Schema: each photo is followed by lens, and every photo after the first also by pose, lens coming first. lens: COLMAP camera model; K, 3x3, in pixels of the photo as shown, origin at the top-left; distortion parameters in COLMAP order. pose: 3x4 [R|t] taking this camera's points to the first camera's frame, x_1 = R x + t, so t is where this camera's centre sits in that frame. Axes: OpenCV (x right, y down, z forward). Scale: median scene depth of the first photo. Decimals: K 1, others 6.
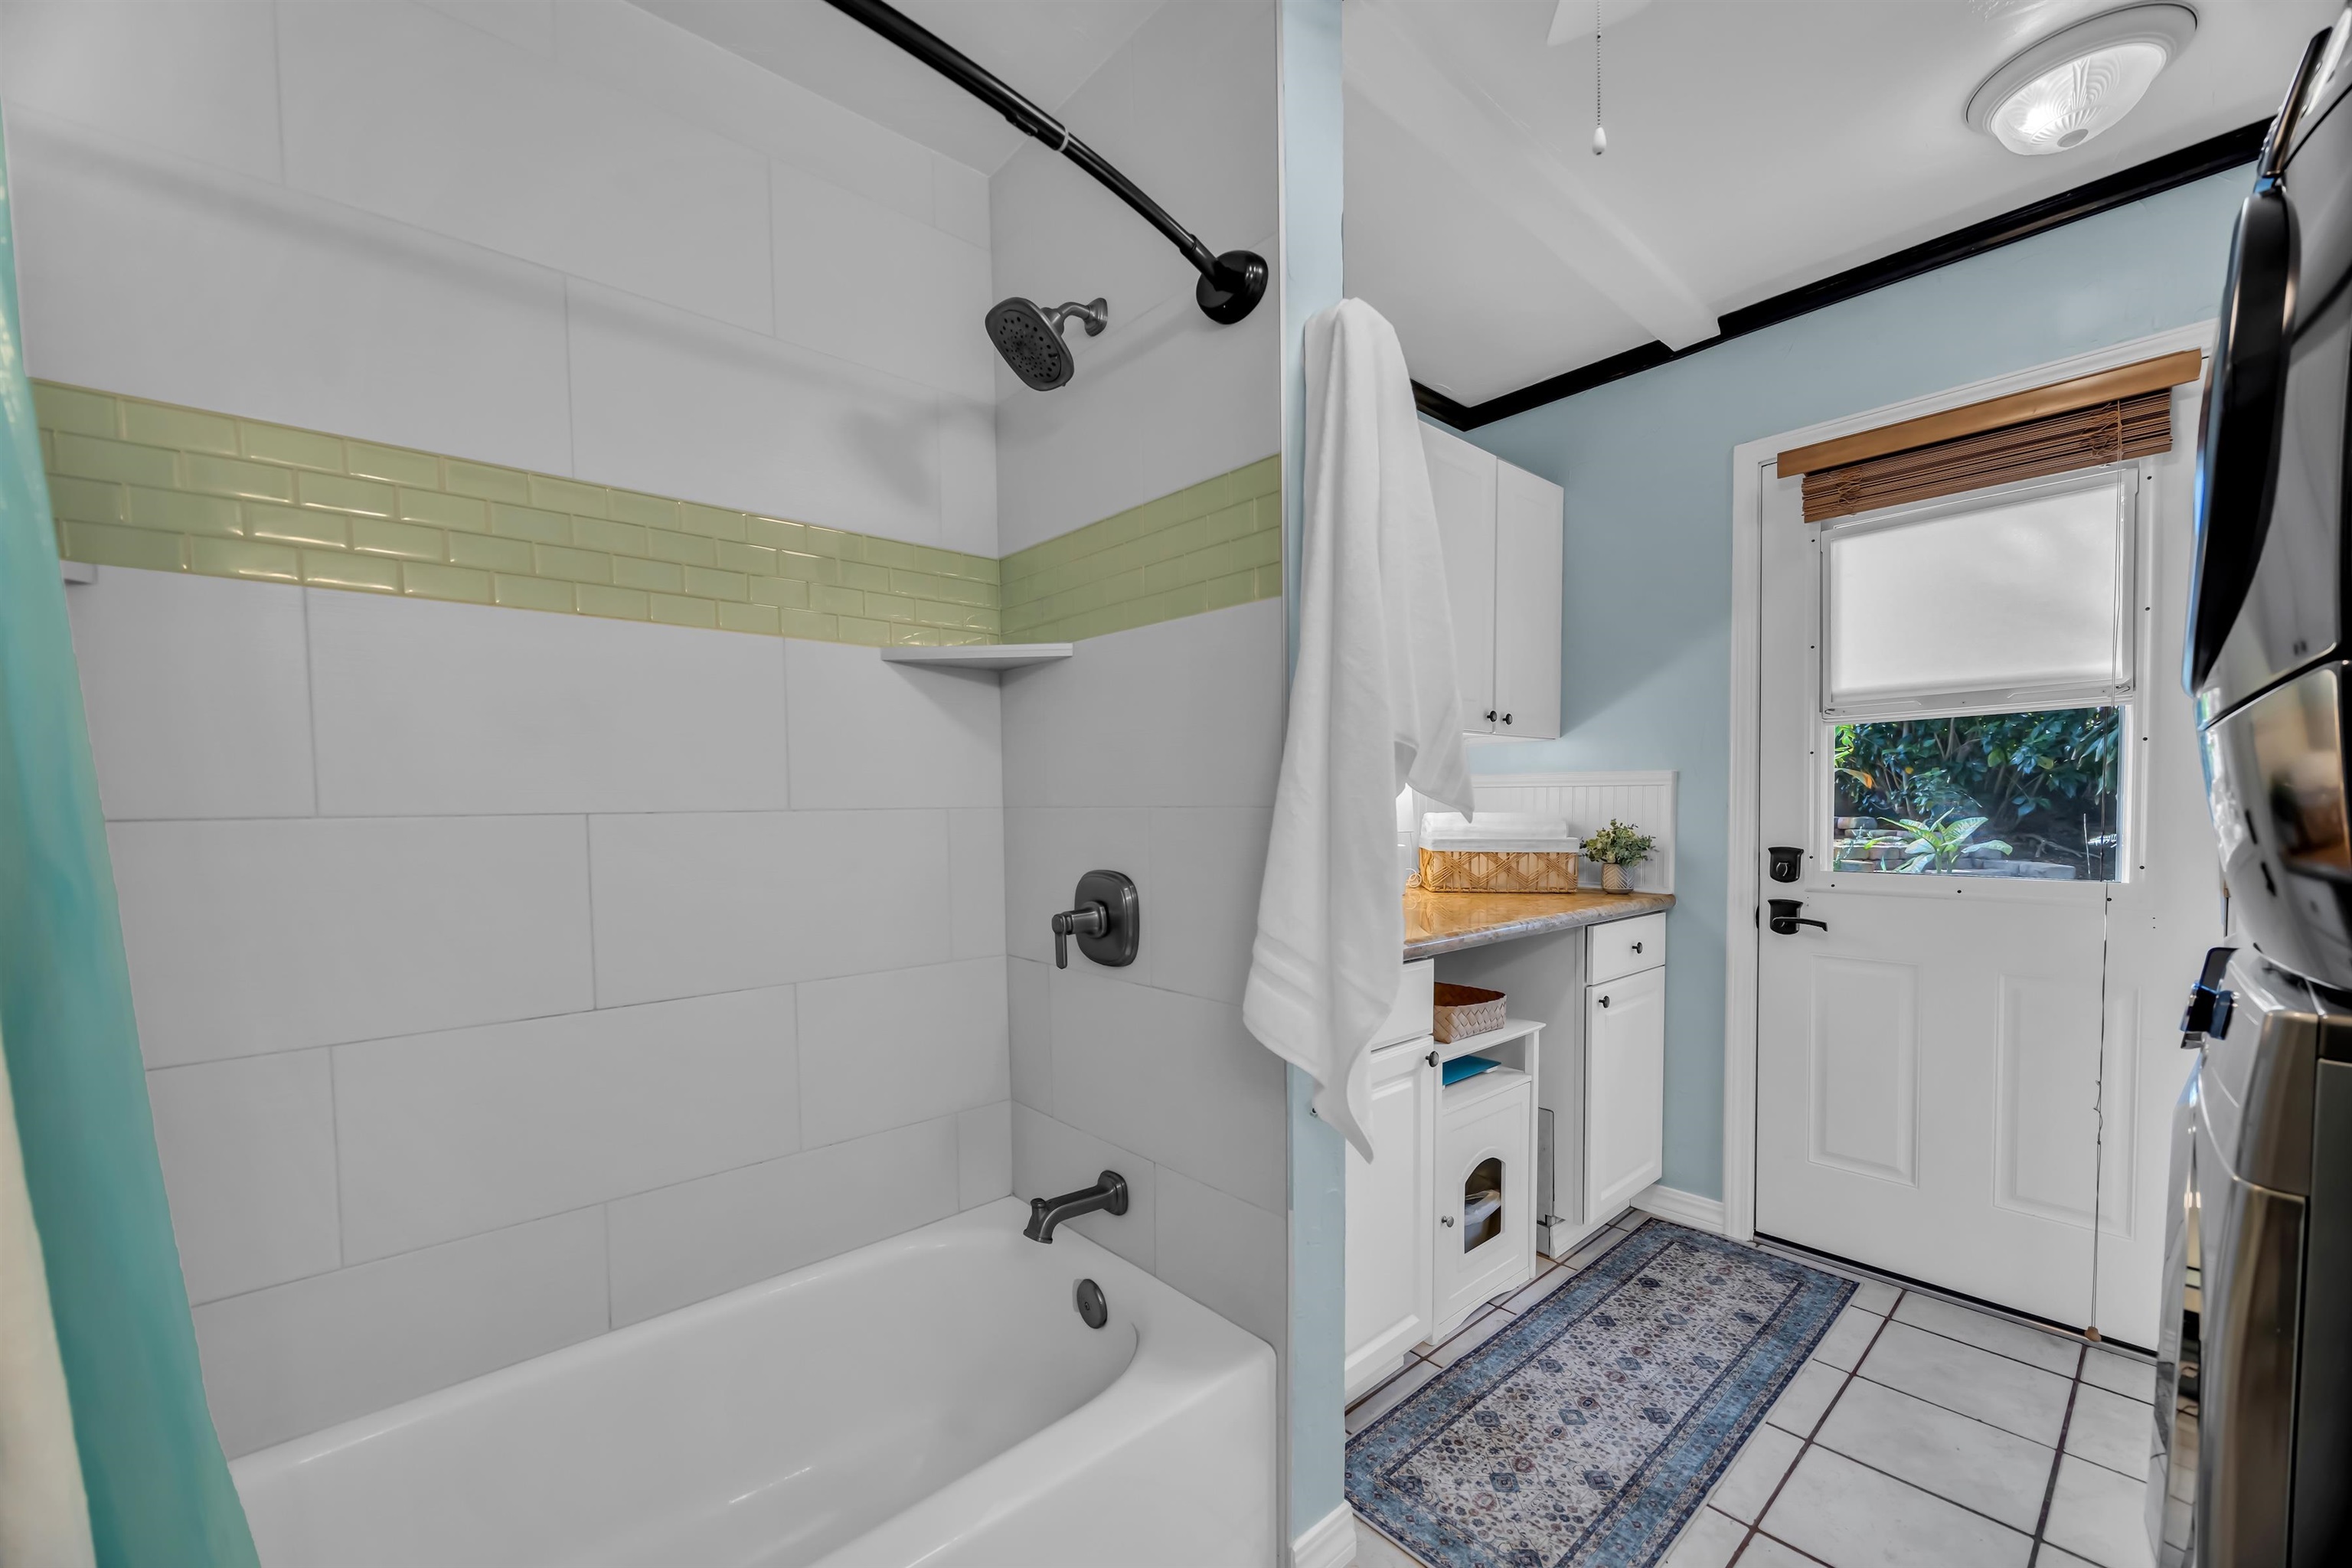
lens RADIAL K [[919.8, 0, 1145.0], [0, 919.8, 840.3], [0, 0, 1]] dist [-0.001504, -0.000062]
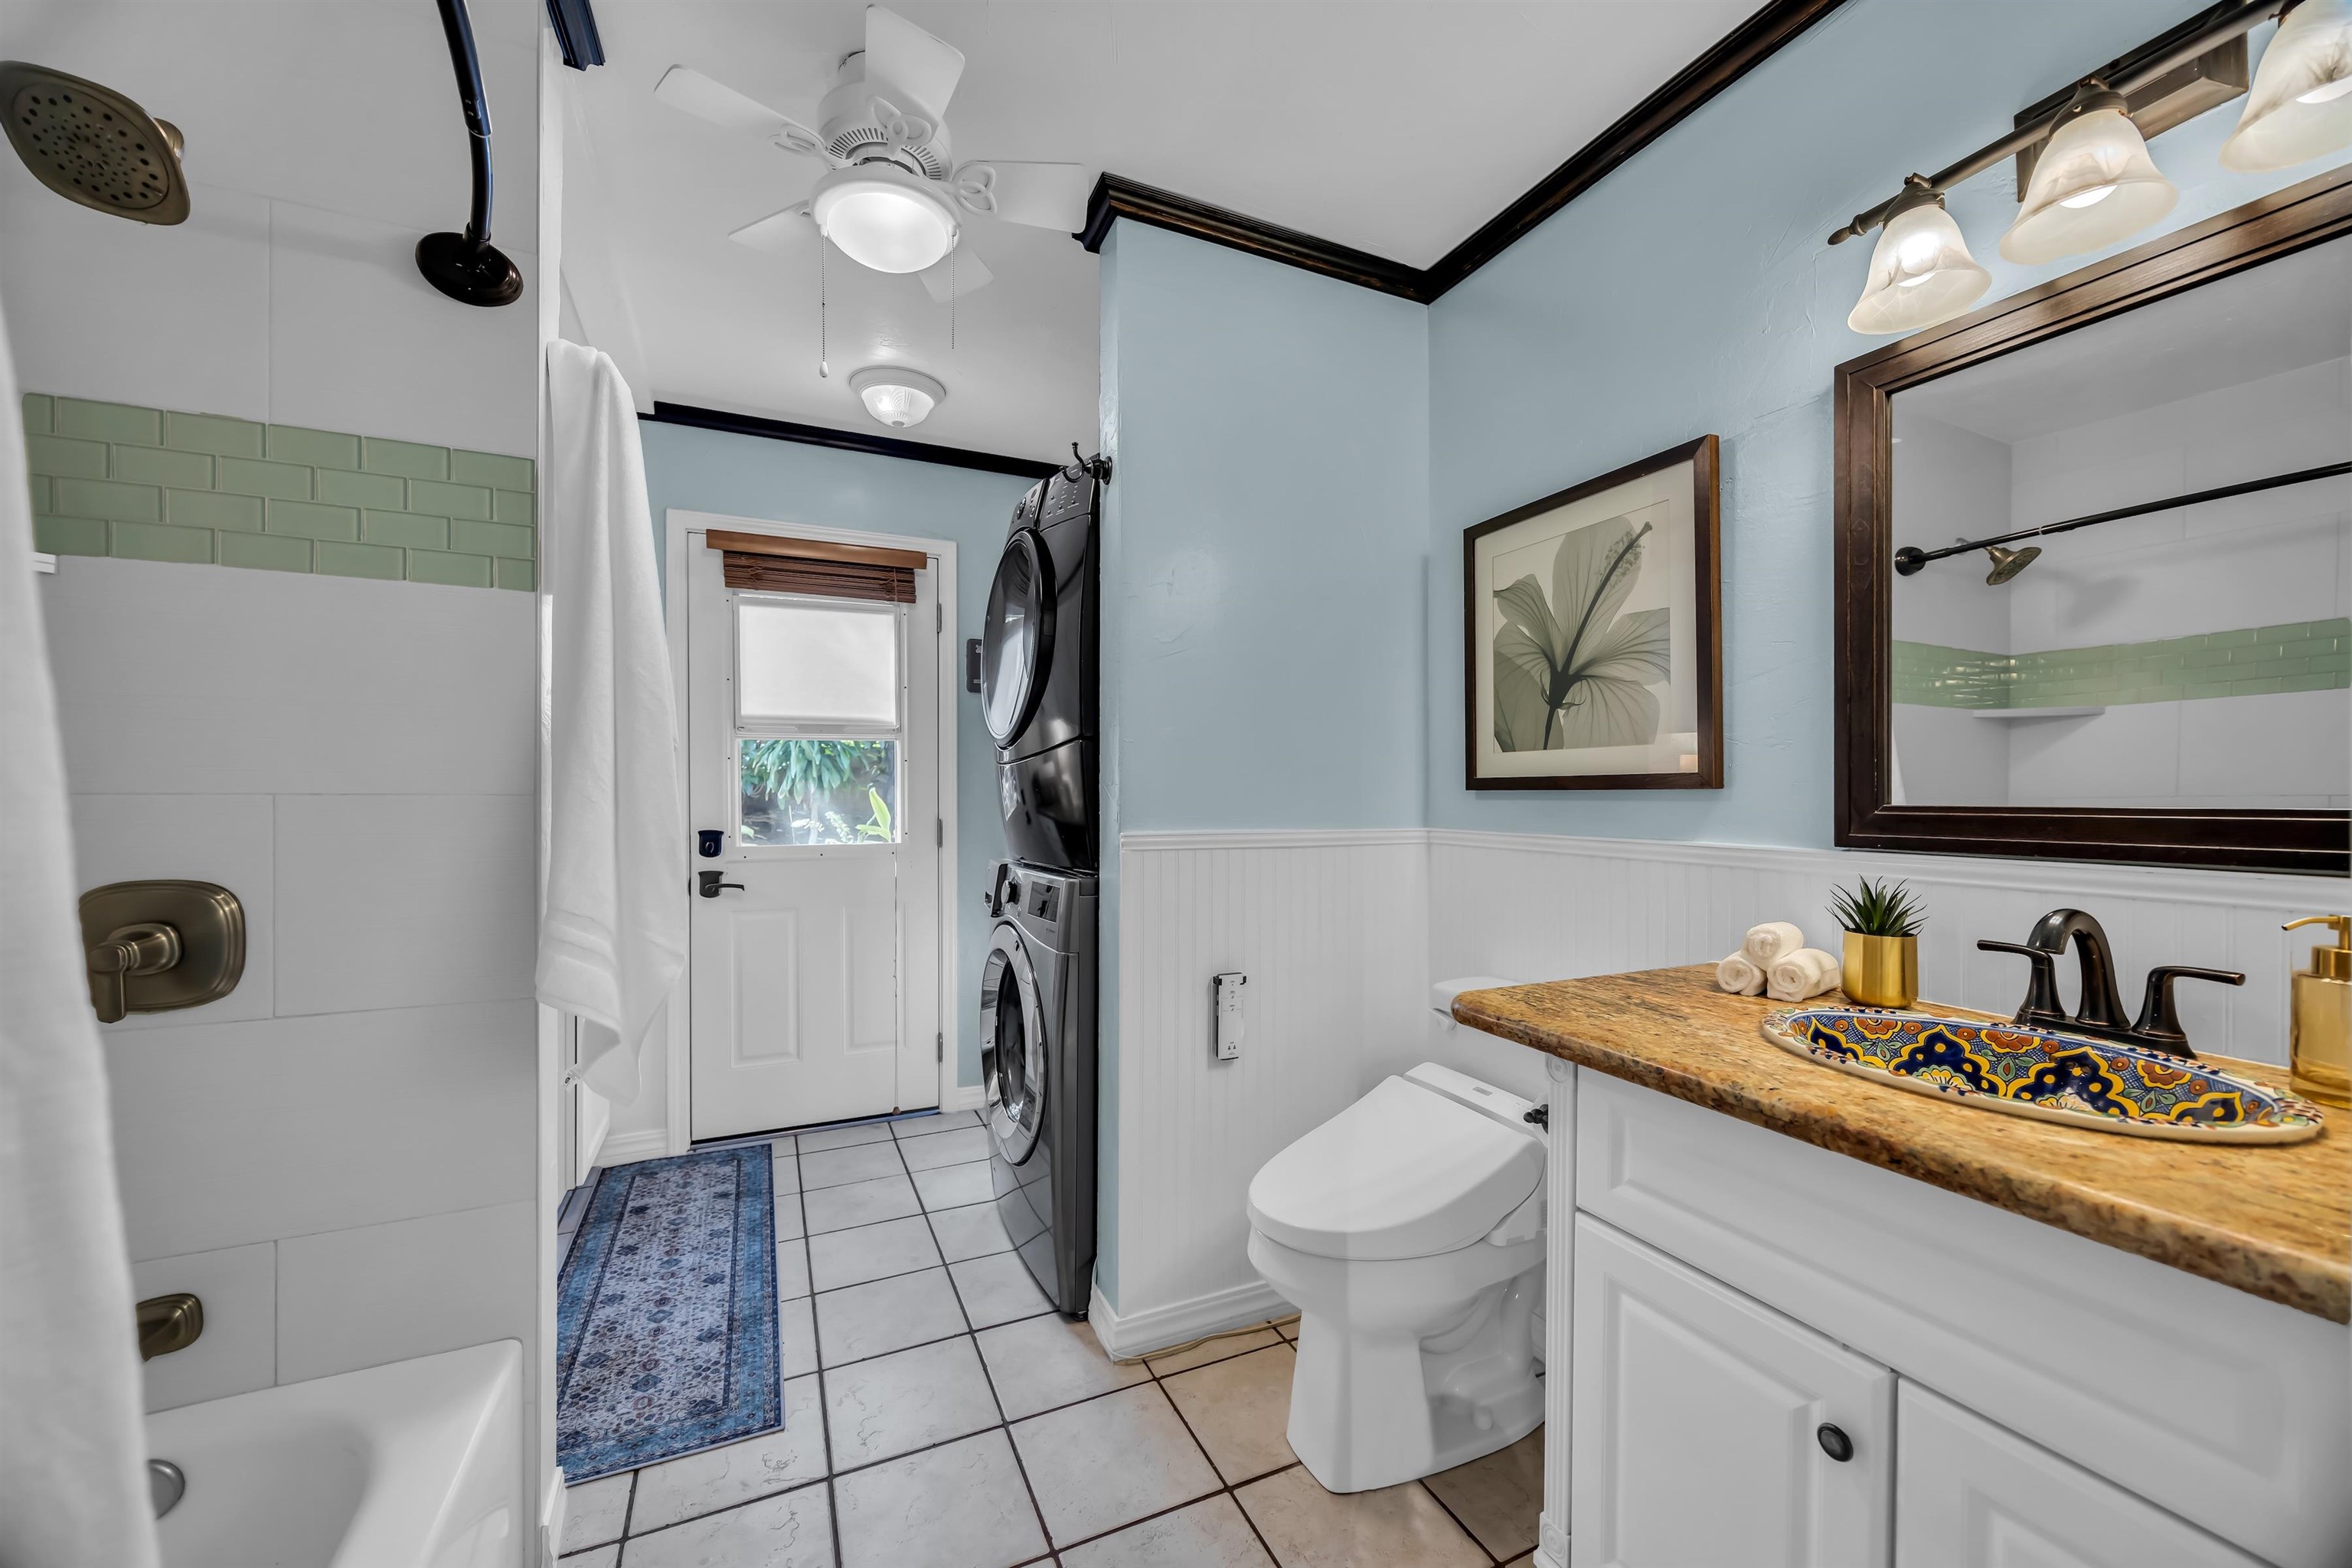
lens RADIAL K [[919.8, 0, 1177.3], [0, 919.8, 793.0], [0, 0, 1]] dist [-0.001504, -0.000062]
pose [[0.275738, 0.009130, 0.961190, -0.445600], [0.038099, 0.999065, -0.020419, 0.008320], [-0.960478, 0.042250, 0.275132, 0.012450]]
